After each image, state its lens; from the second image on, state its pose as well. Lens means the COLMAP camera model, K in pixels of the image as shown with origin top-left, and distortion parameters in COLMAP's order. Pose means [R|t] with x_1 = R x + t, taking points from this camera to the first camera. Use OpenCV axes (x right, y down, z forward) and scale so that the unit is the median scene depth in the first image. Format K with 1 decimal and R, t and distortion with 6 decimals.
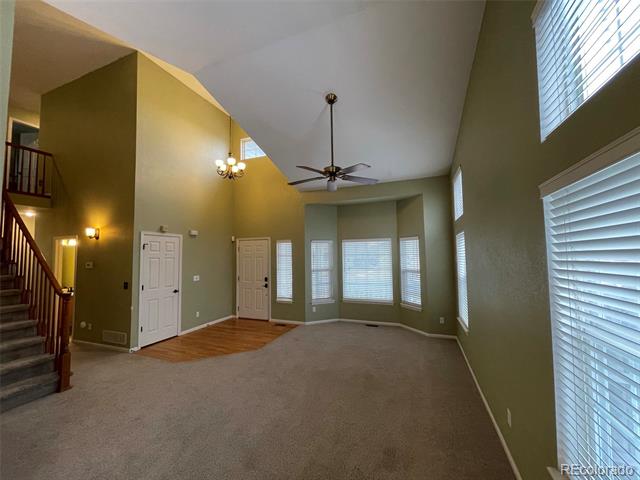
lens RADIAL K [[258.0, 0, 315.8], [0, 258.0, 240.4], [0, 0, 1]] dist [-0.010866, -0.000146]
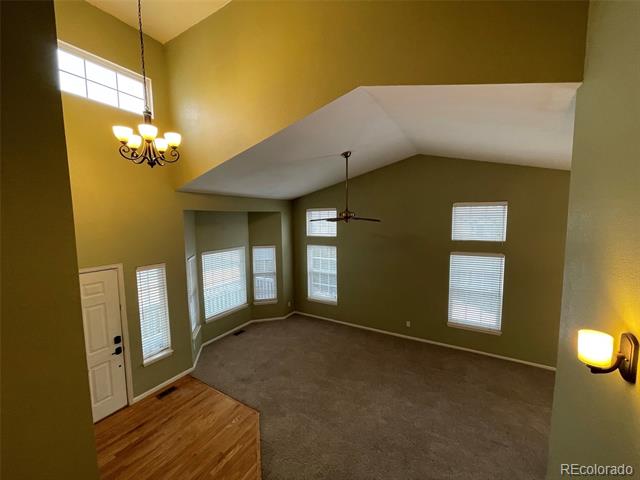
lens RADIAL K [[258.0, 0, 316.7], [0, 258.0, 240.3], [0, 0, 1]] dist [-0.010866, -0.000146]
pose [[0.155990, -0.082938, 0.984270, -0.725211], [-0.046485, 0.994748, 0.091188, -0.149413], [-0.986664, -0.059979, 0.151316, 0.559747]]
